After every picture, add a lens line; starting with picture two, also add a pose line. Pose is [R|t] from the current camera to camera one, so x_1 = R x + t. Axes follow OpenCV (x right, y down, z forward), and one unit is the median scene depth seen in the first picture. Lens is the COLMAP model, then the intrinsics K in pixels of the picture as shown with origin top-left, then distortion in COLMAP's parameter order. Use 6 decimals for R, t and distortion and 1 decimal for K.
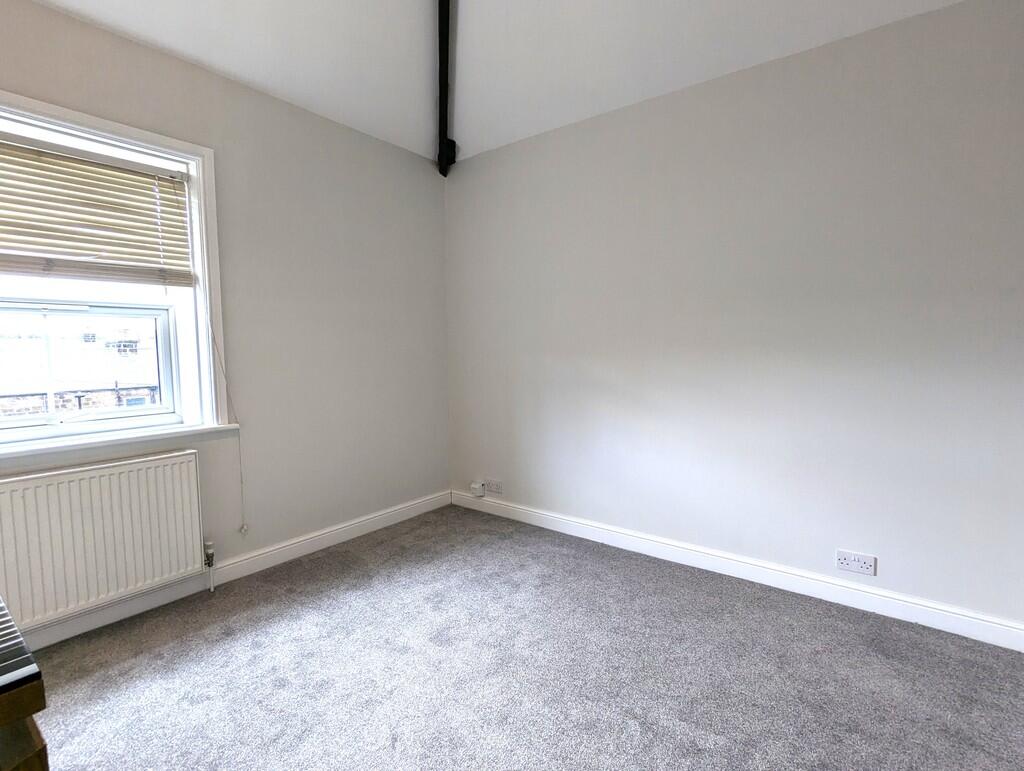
lens RADIAL K [[498.0, 0, 511.0], [0, 498.0, 381.9], [0, 0, 1]] dist [-0.001295, -0.000547]
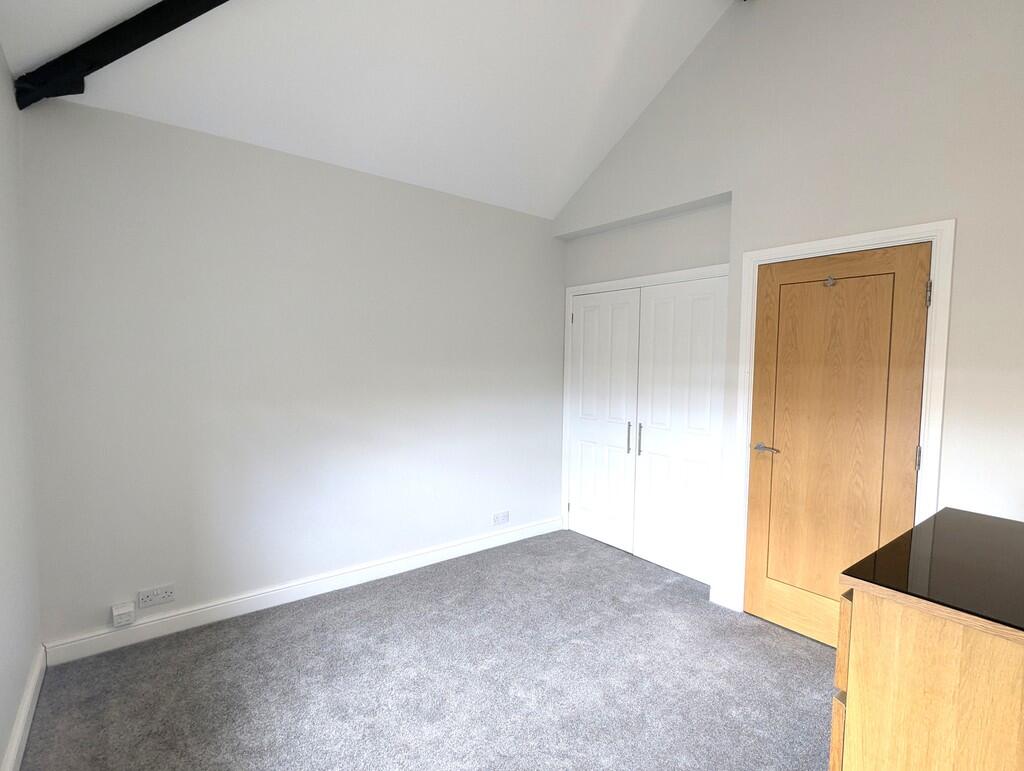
lens RADIAL K [[498.0, 0, 510.5], [0, 498.0, 389.8], [0, 0, 1]] dist [-0.001295, -0.000547]
pose [[0.237166, -0.034159, 0.970868, -0.766661], [0.053272, 0.998335, 0.022112, -0.086539], [-0.970007, 0.046476, 0.238591, 0.460303]]
